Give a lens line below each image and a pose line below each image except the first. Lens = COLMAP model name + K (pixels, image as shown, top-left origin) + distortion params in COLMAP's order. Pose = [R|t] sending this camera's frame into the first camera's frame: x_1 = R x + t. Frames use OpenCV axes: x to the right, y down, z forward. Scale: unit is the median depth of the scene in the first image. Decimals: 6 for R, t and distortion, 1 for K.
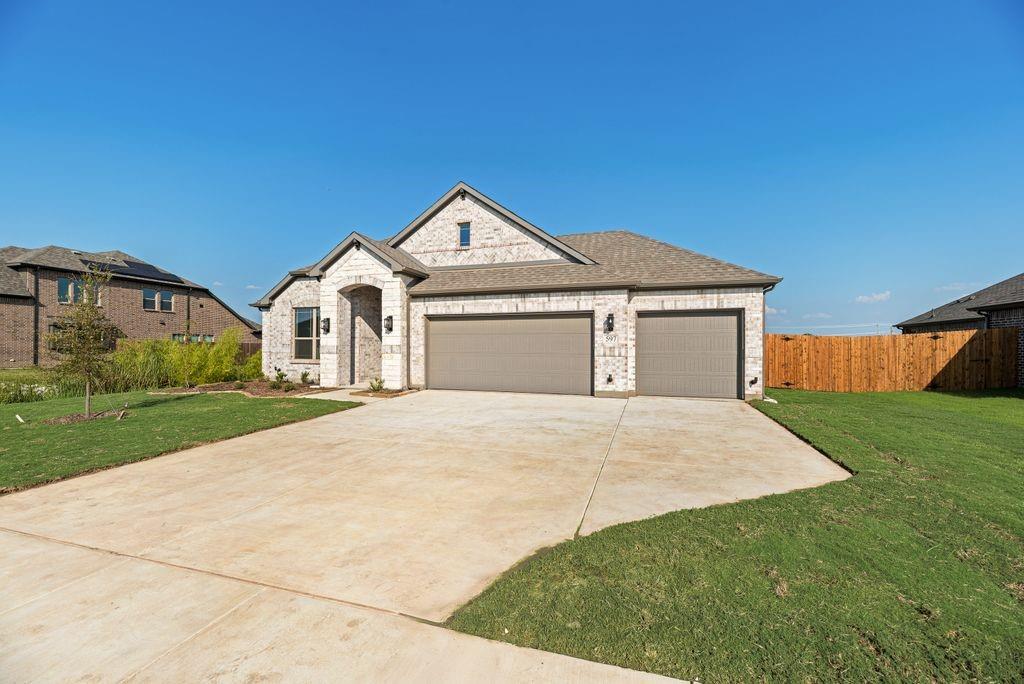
lens RADIAL K [[418.6, 0, 513.4], [0, 418.6, 343.9], [0, 0, 1]] dist [0.000590, 0.000092]
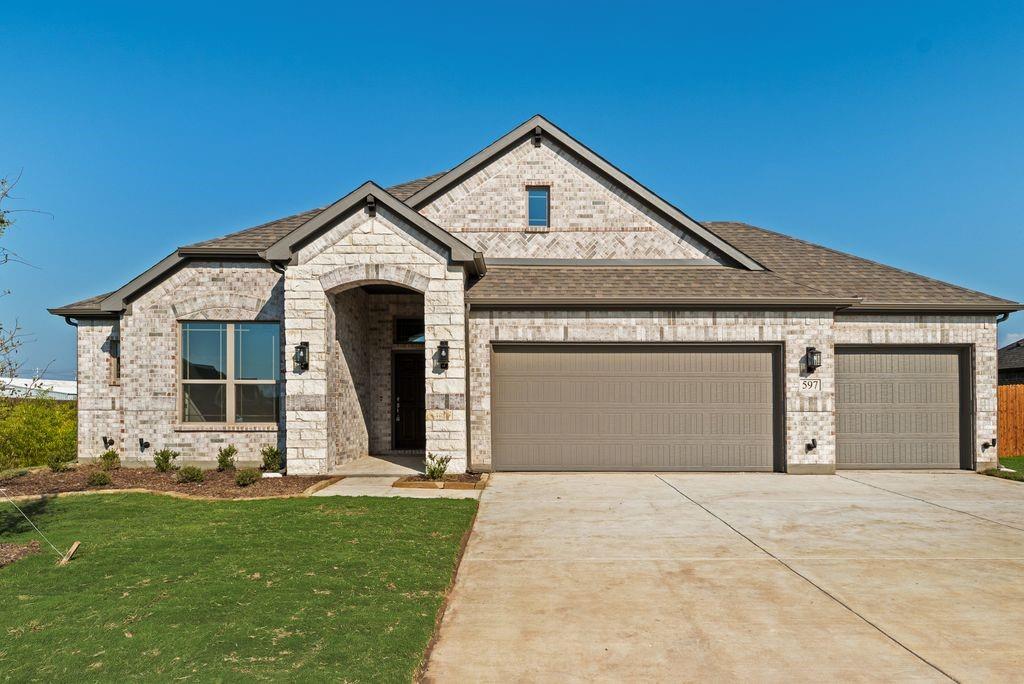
lens RADIAL K [[651.3, 0, 529.9], [0, 651.3, 399.7], [0, 0, 1]] dist [0.000606, 0.001255]
pose [[0.947161, -0.000415, 0.320760, -0.462604], [-0.000988, 0.999991, 0.004211, 0.006480], [-0.320758, -0.004306, 0.947151, 0.152516]]
